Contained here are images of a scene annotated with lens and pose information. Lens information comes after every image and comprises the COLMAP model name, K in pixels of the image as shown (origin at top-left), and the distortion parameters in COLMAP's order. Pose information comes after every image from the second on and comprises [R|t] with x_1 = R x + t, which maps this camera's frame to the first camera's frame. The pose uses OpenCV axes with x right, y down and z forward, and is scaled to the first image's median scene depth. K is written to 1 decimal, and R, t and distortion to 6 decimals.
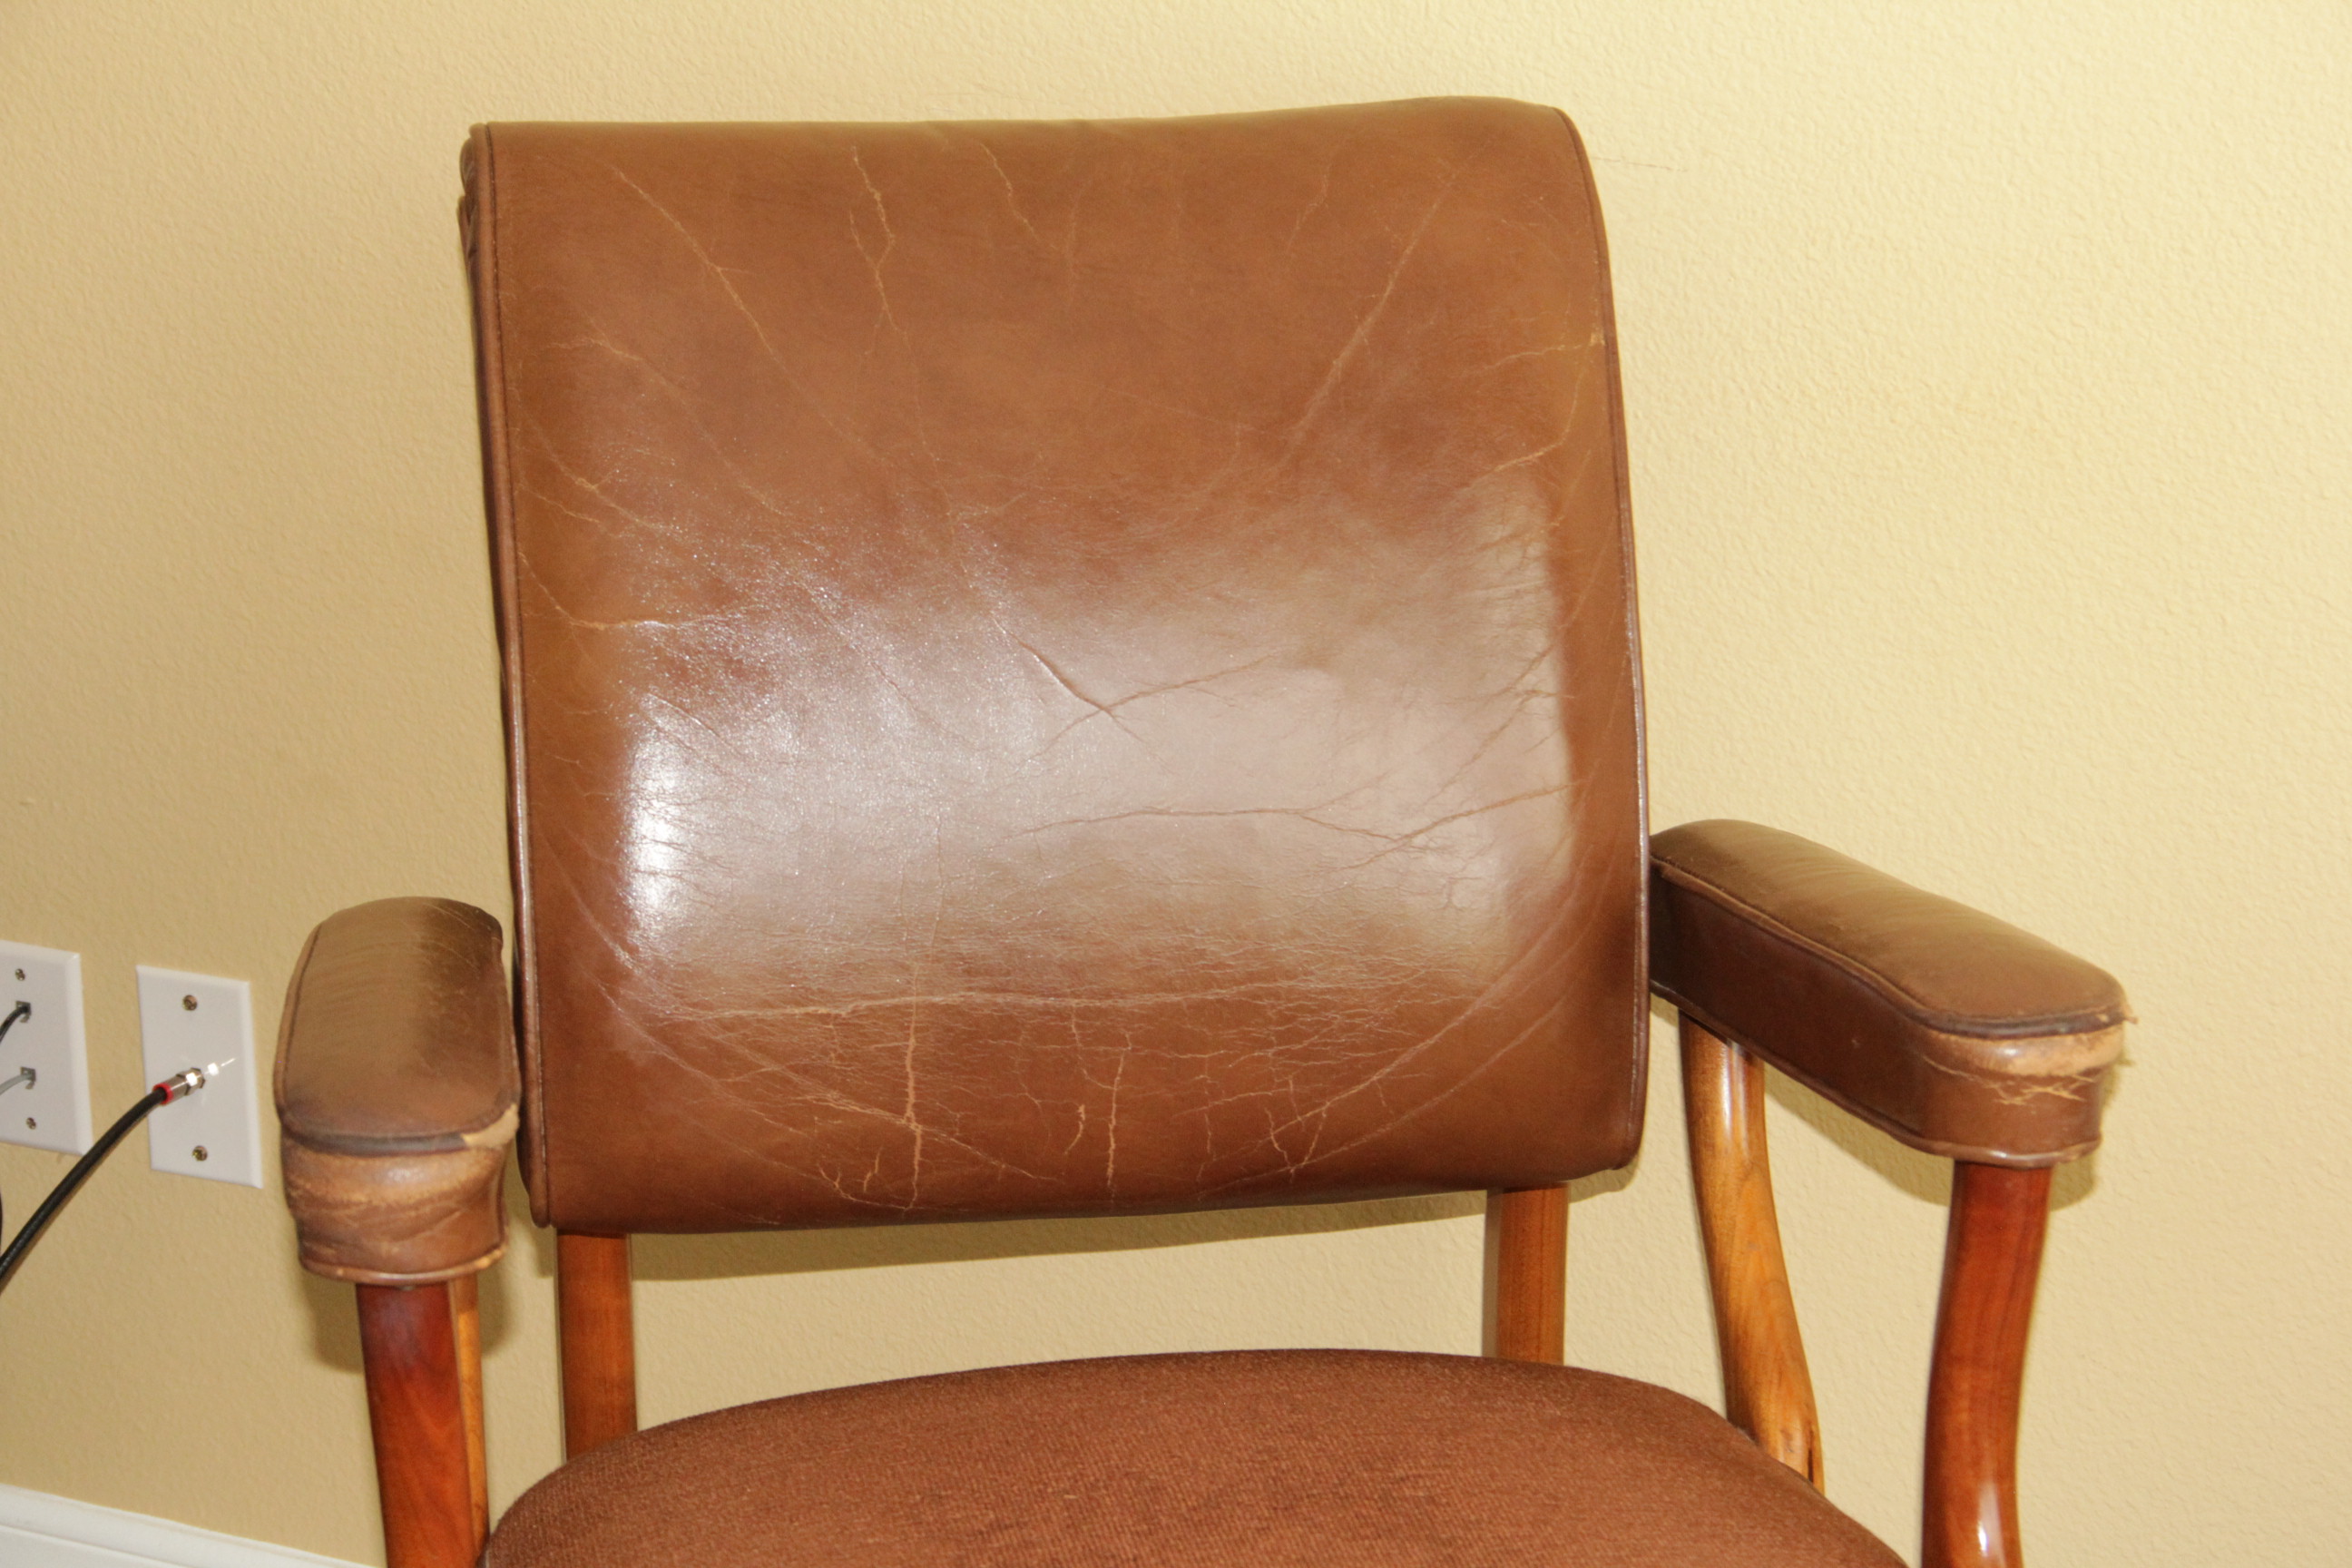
lens RADIAL K [[5445.2, 0, 1153.9], [0, 5445.2, 792.1], [0, 0, 1]] dist [0.339736, 0.000000]
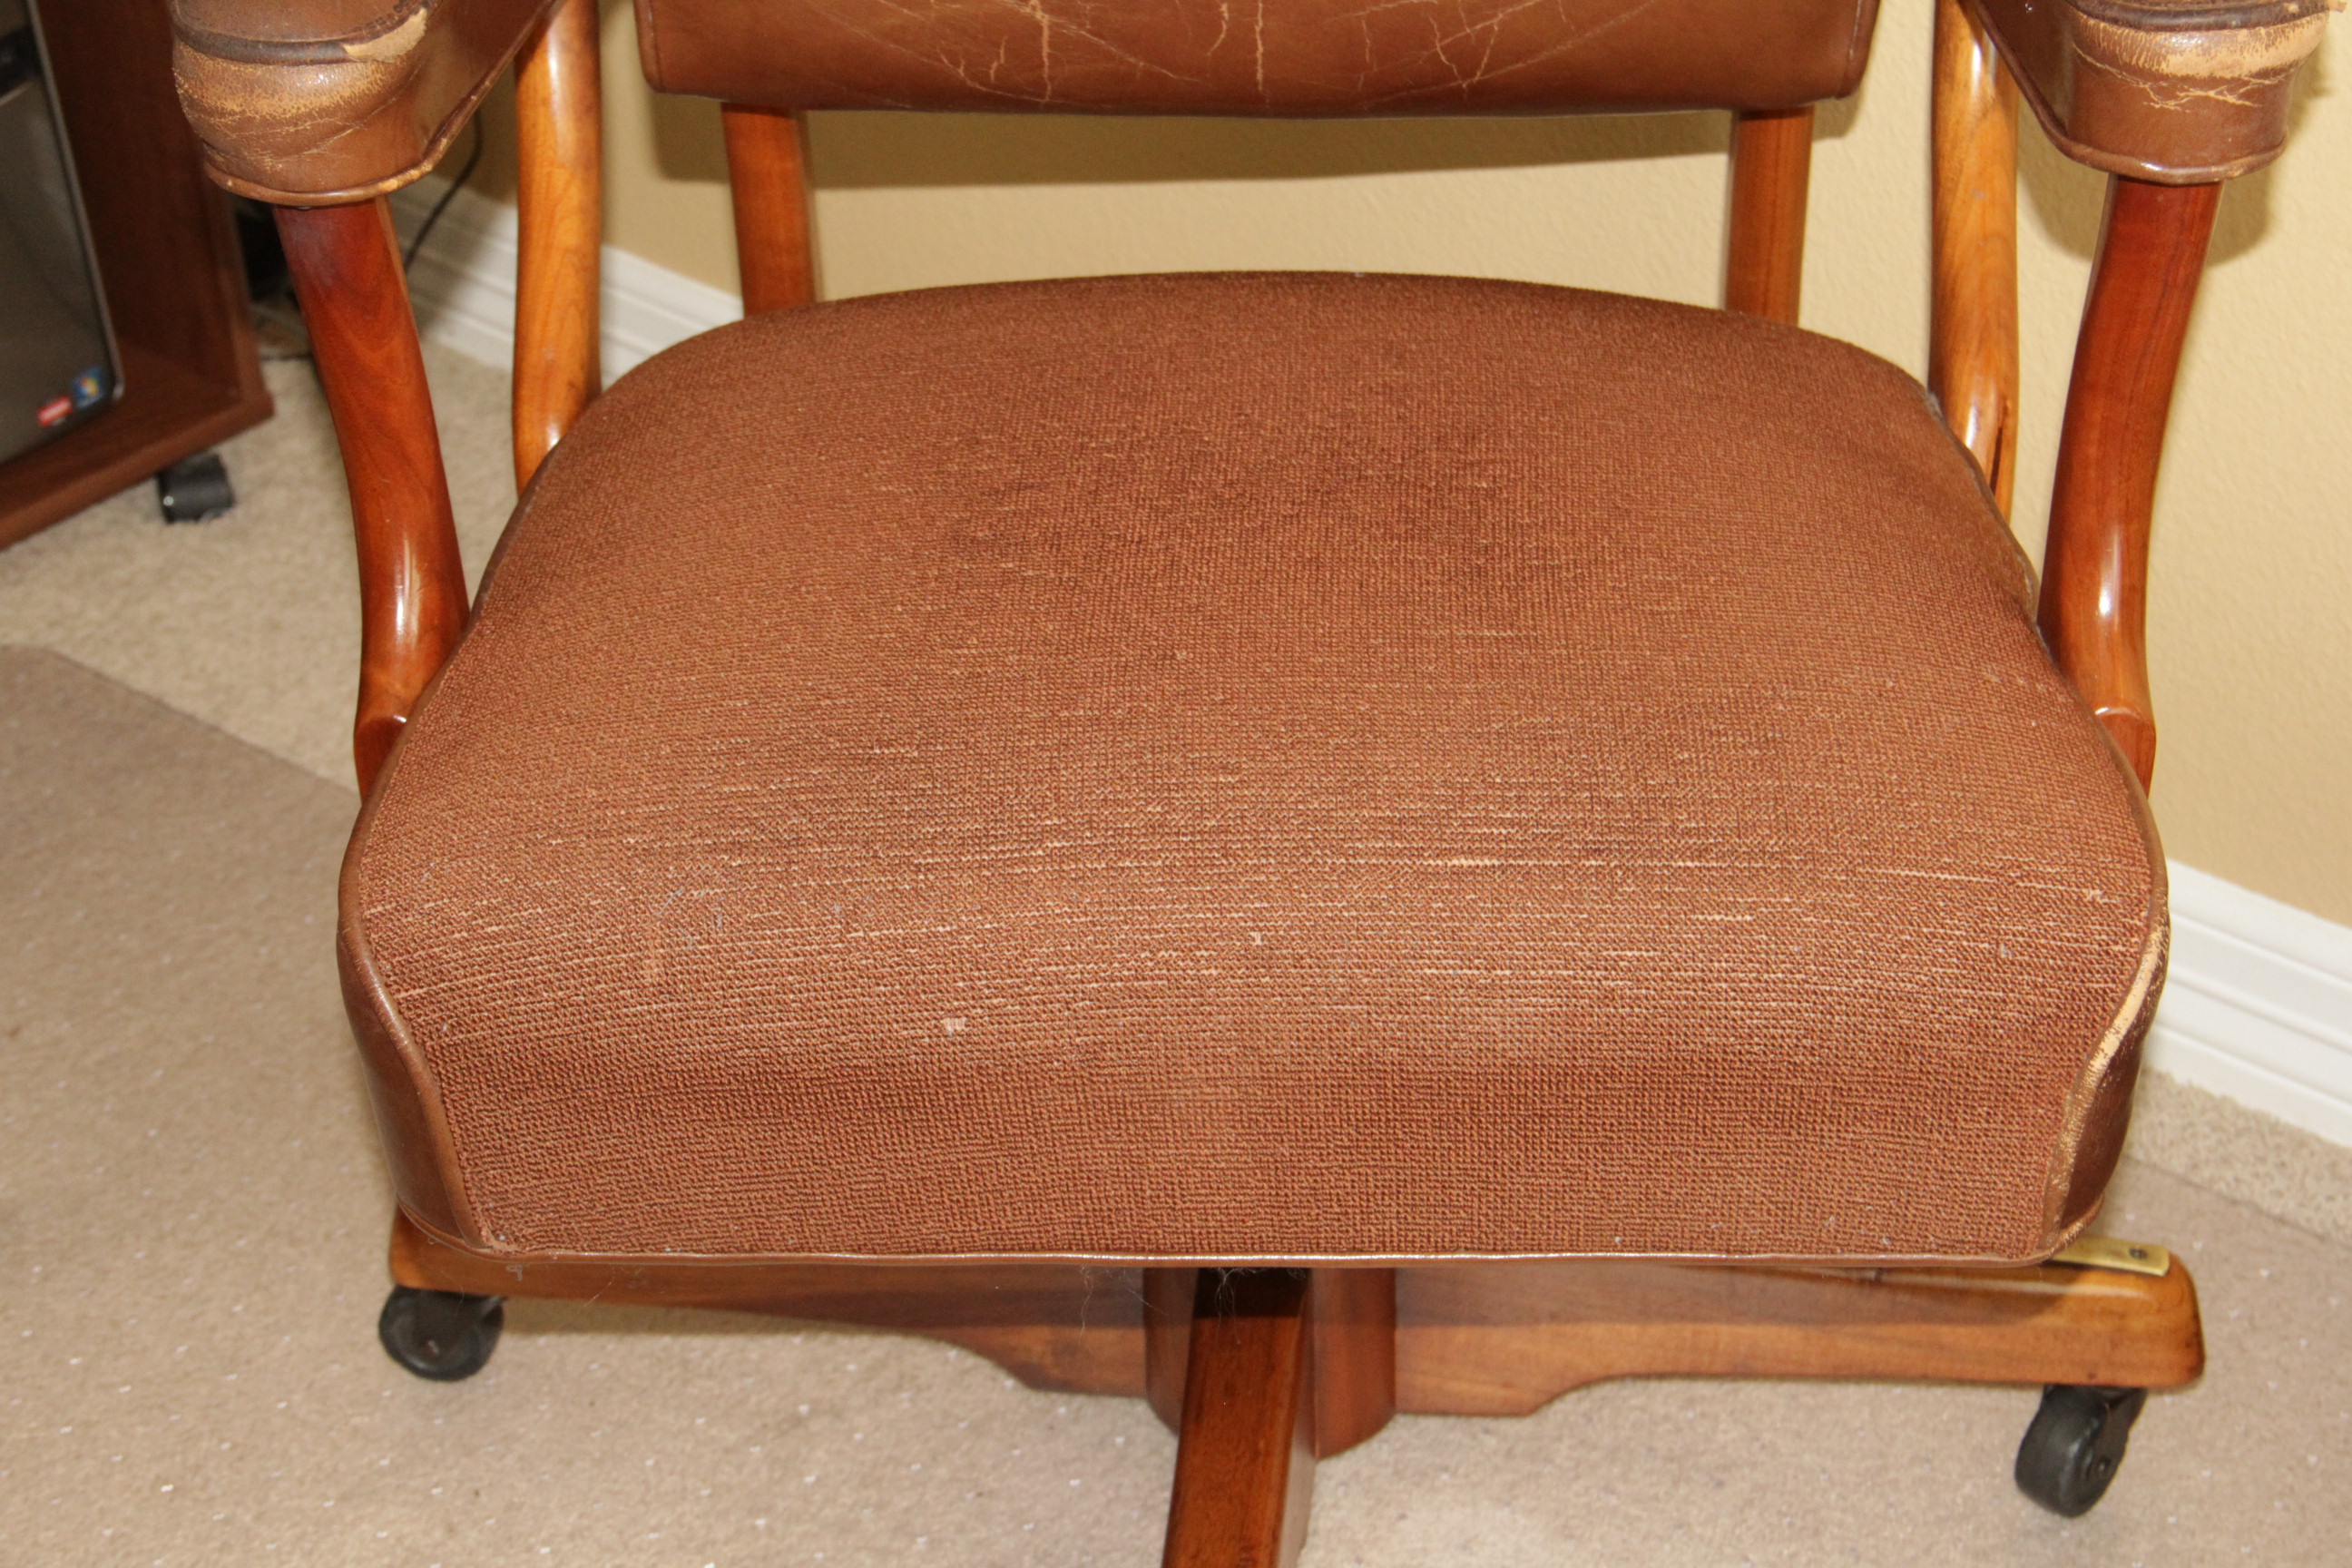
lens RADIAL K [[4385.6, 0, 1161.9], [0, 4385.6, 795.7], [0, 0, 1]] dist [0.241696, 0.000000]
pose [[0.976012, 0.100765, -0.192994, 0.133887], [-0.040081, 0.954459, 0.295638, -0.034644], [0.213995, -0.280811, 0.935602, 0.269273]]
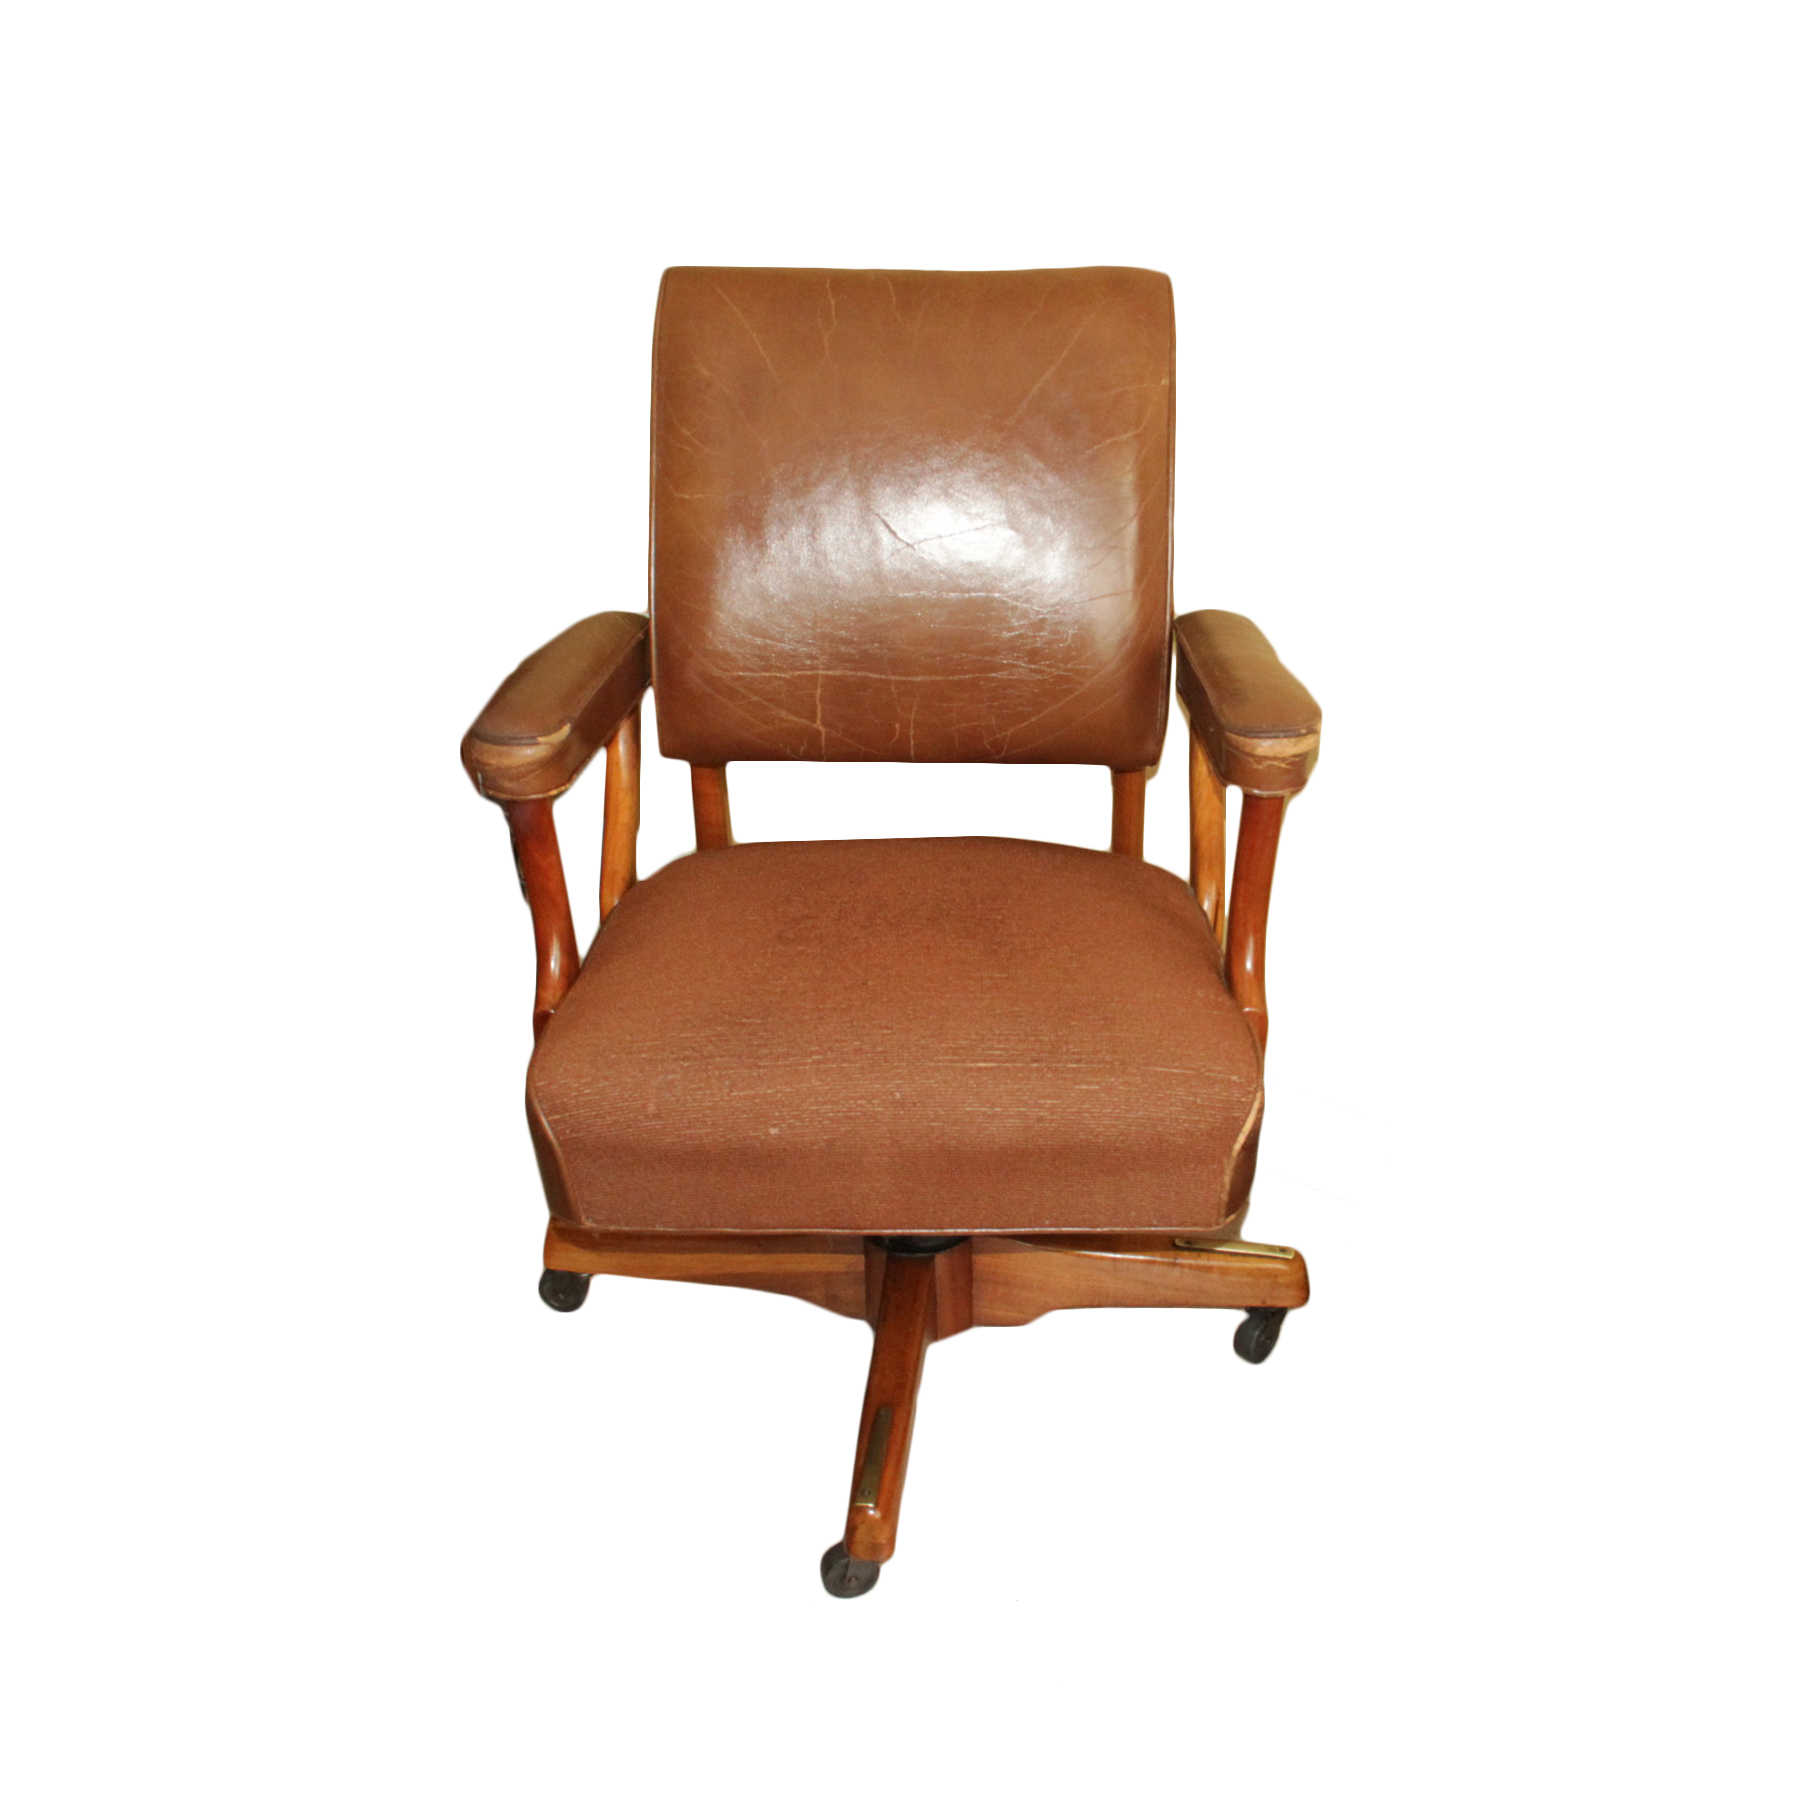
lens RADIAL K [[2188.0, 0, 1009.0], [0, 2188.0, 930.3], [0, 0, 1]] dist [-0.181331, 0.000000]
pose [[0.982951, 0.088234, -0.161312, 0.182879], [-0.053855, 0.977018, 0.206240, -0.045991], [0.175803, -0.194036, 0.965113, 0.138377]]
